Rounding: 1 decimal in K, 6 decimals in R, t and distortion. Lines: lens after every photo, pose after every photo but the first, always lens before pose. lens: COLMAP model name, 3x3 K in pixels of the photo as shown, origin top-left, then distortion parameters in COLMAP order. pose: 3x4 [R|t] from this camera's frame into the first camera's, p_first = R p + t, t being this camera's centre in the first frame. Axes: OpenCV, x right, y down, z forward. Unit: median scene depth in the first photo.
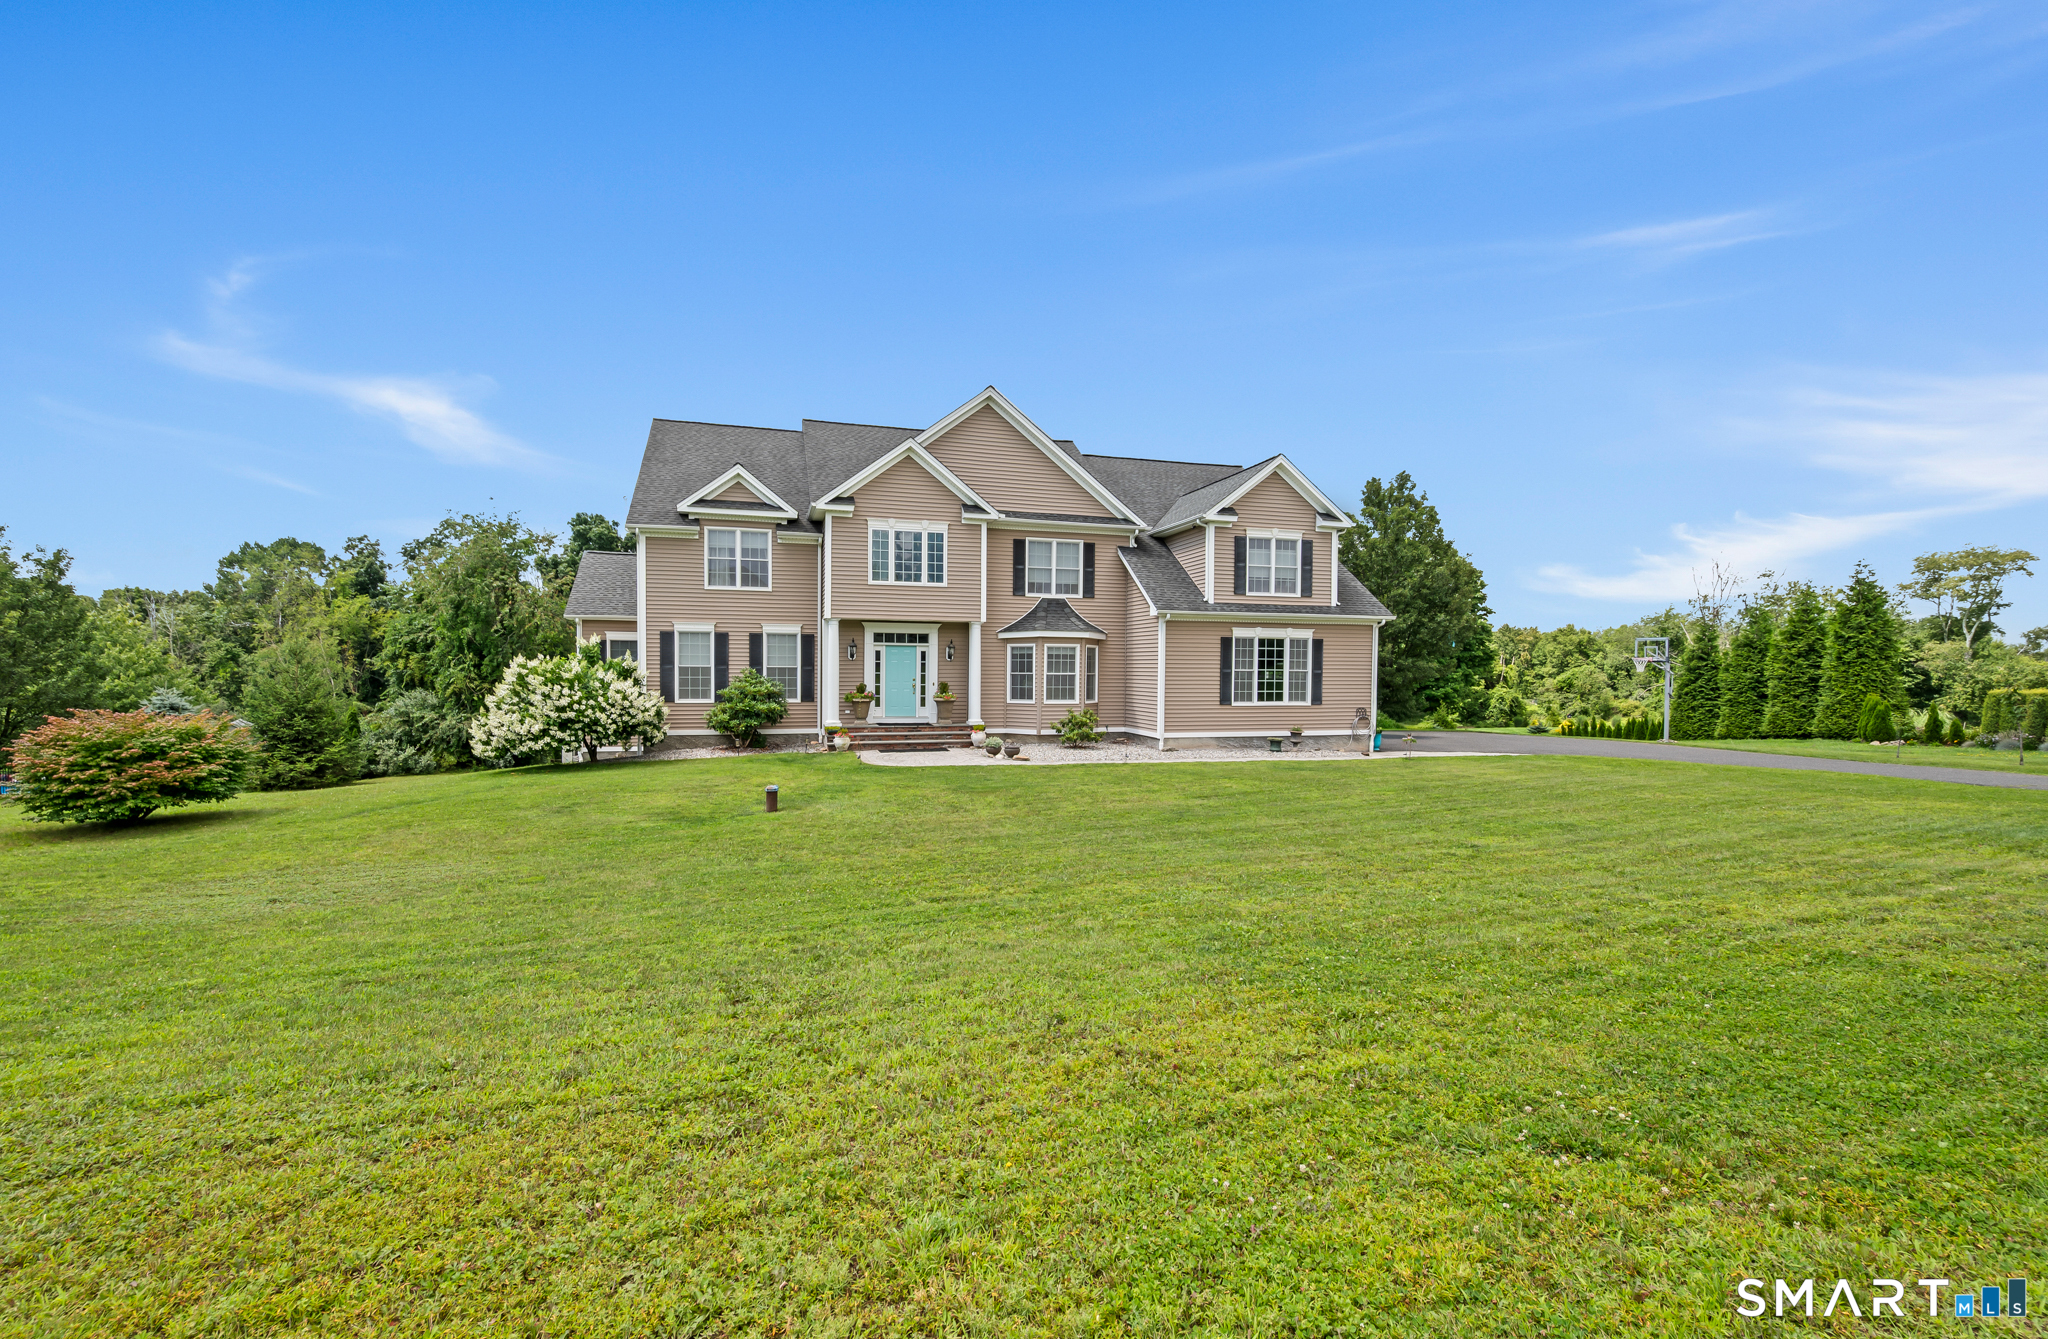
lens RADIAL K [[826.9, 0, 1022.8], [0, 826.9, 672.2], [0, 0, 1]] dist [0.001441, 0.000070]
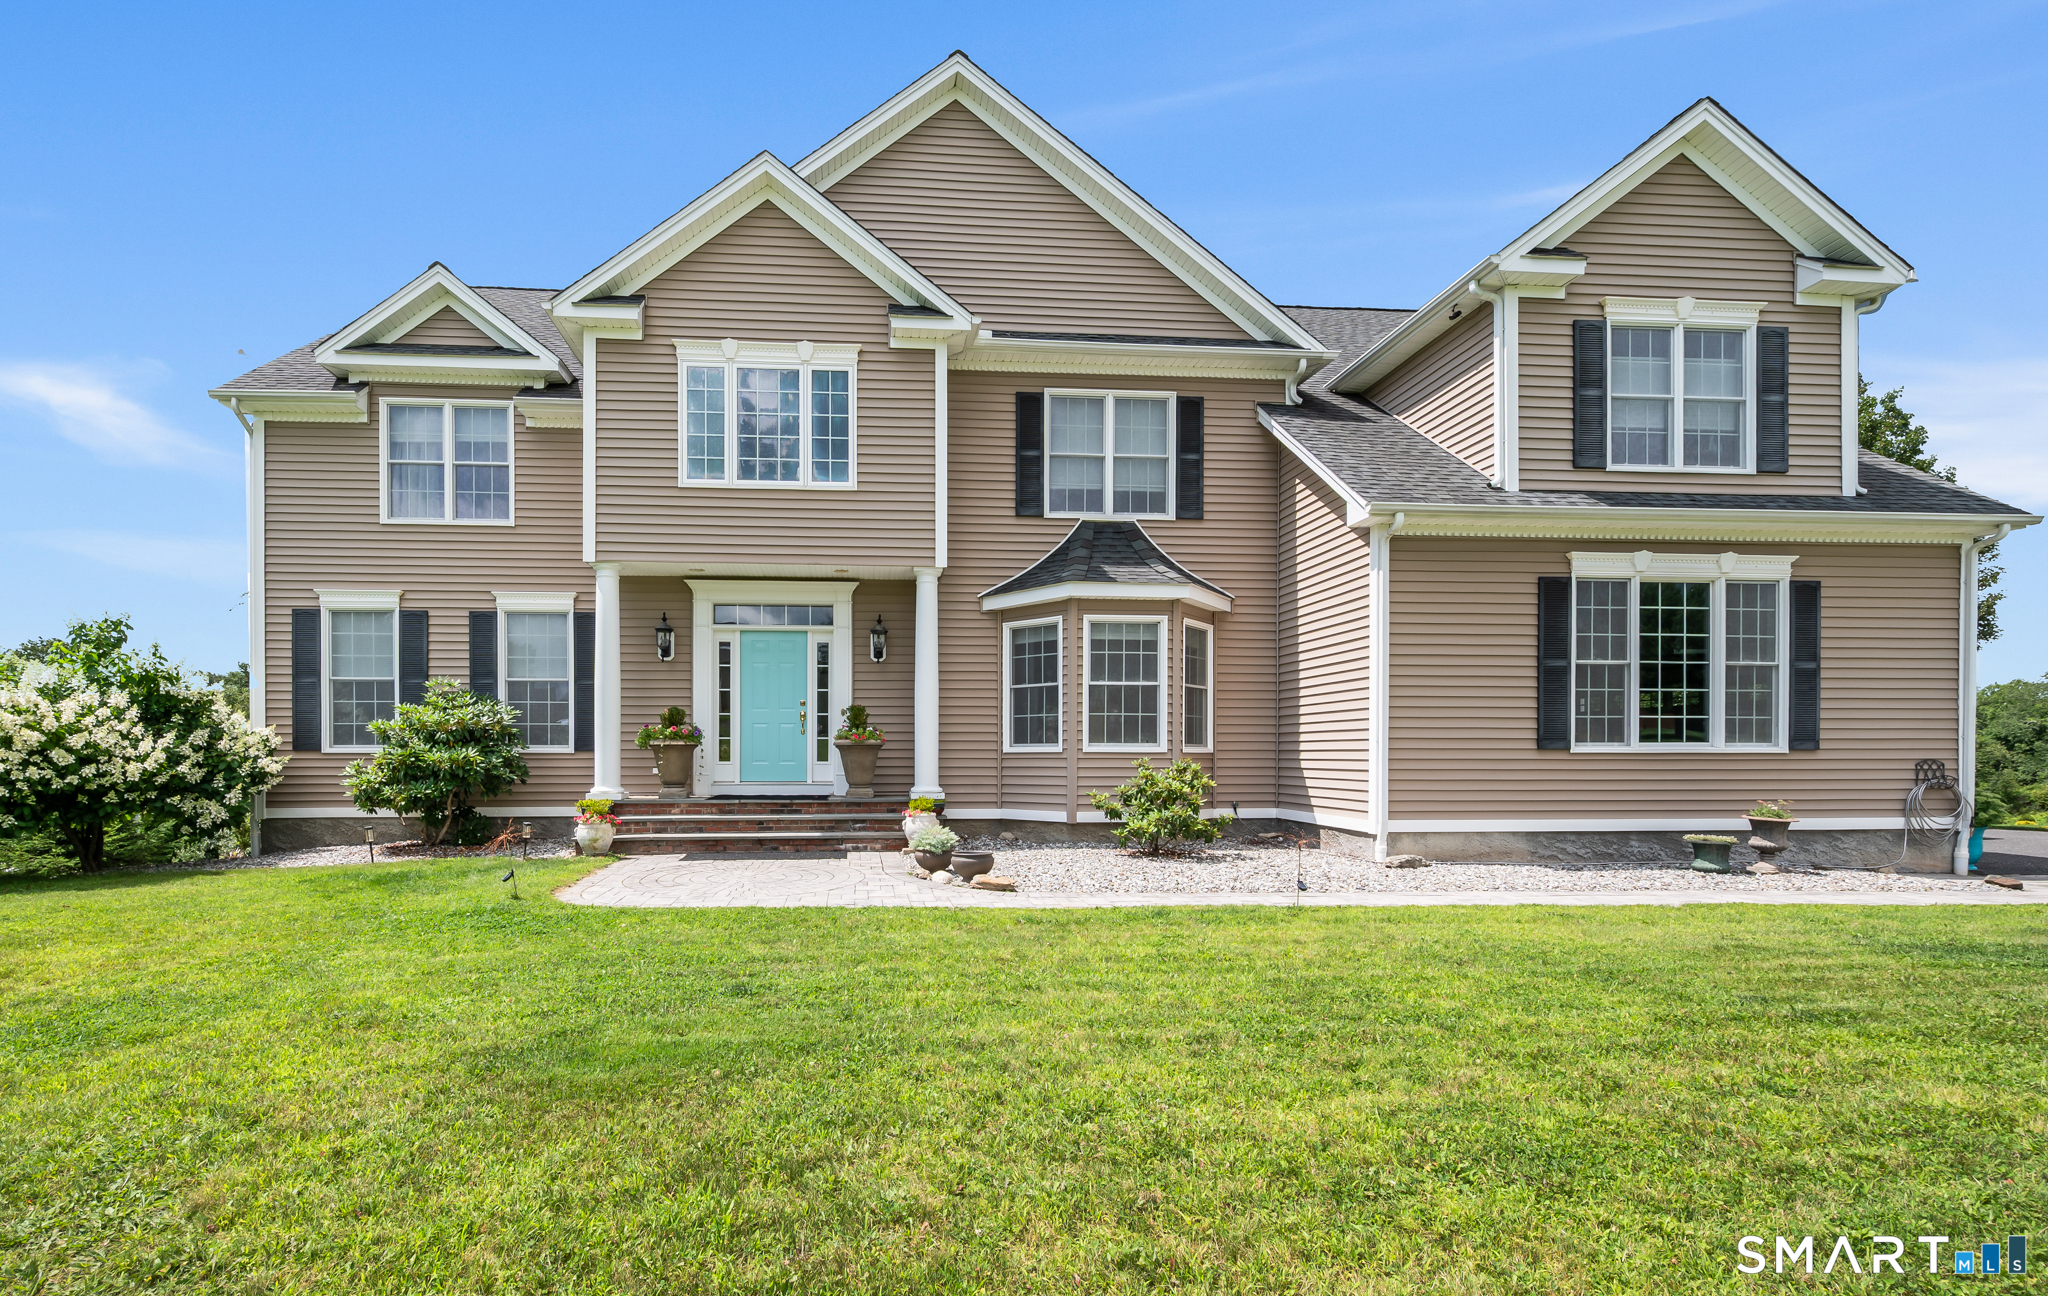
lens RADIAL K [[830.3, 0, 945.9], [0, 830.3, 765.3], [0, 0, 1]] dist [-0.000828, 0.000048]
pose [[0.974646, -0.008049, -0.223606, 0.052418], [0.008483, 0.999964, 0.000977, 0.043934], [0.223590, -0.002849, 0.974679, 0.553466]]
